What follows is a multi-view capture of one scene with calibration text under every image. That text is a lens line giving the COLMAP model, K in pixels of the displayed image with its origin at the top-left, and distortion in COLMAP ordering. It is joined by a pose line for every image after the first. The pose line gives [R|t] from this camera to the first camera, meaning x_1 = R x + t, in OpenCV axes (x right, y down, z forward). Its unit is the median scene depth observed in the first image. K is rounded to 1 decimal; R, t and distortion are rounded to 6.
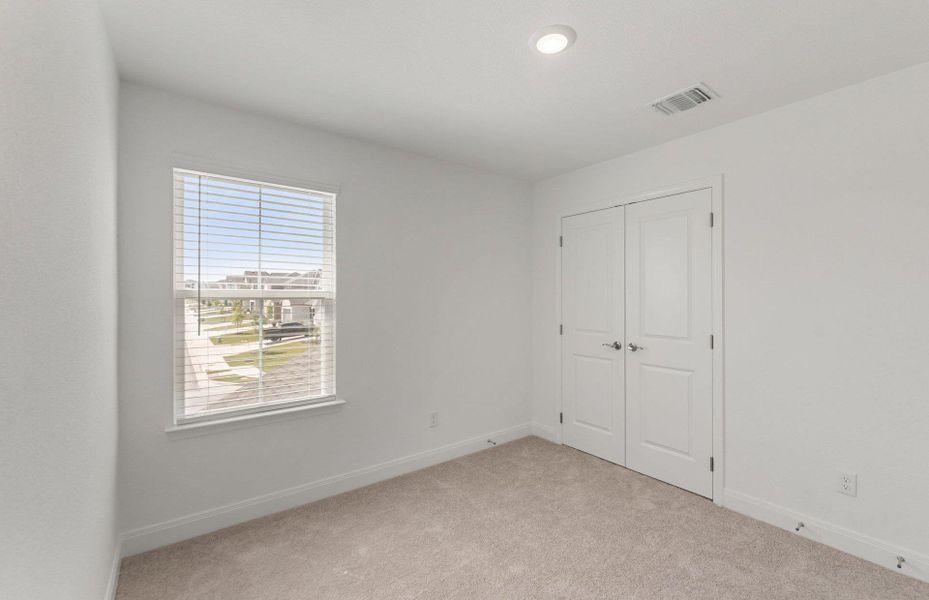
lens RADIAL K [[386.1, 0, 450.3], [0, 386.1, 299.5], [0, 0, 1]] dist [-0.001892, -0.000551]
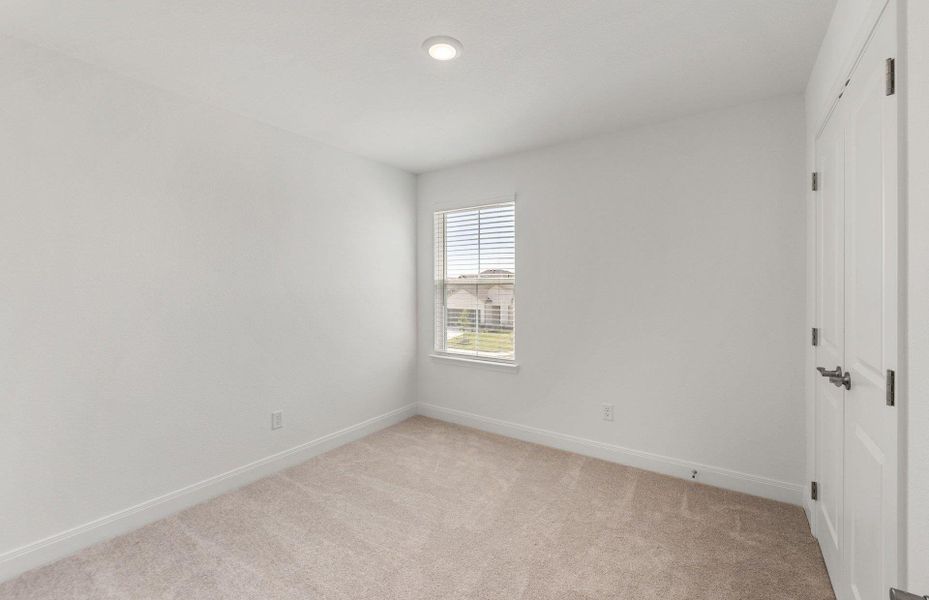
lens RADIAL K [[385.5, 0, 482.5], [0, 385.5, 291.8], [0, 0, 1]] dist [-0.000434, -0.000094]
pose [[0.353990, 0.010246, -0.935193, 0.864767], [-0.005587, 0.999945, 0.008841, 0.012506], [0.935232, 0.002096, 0.354028, 0.455378]]
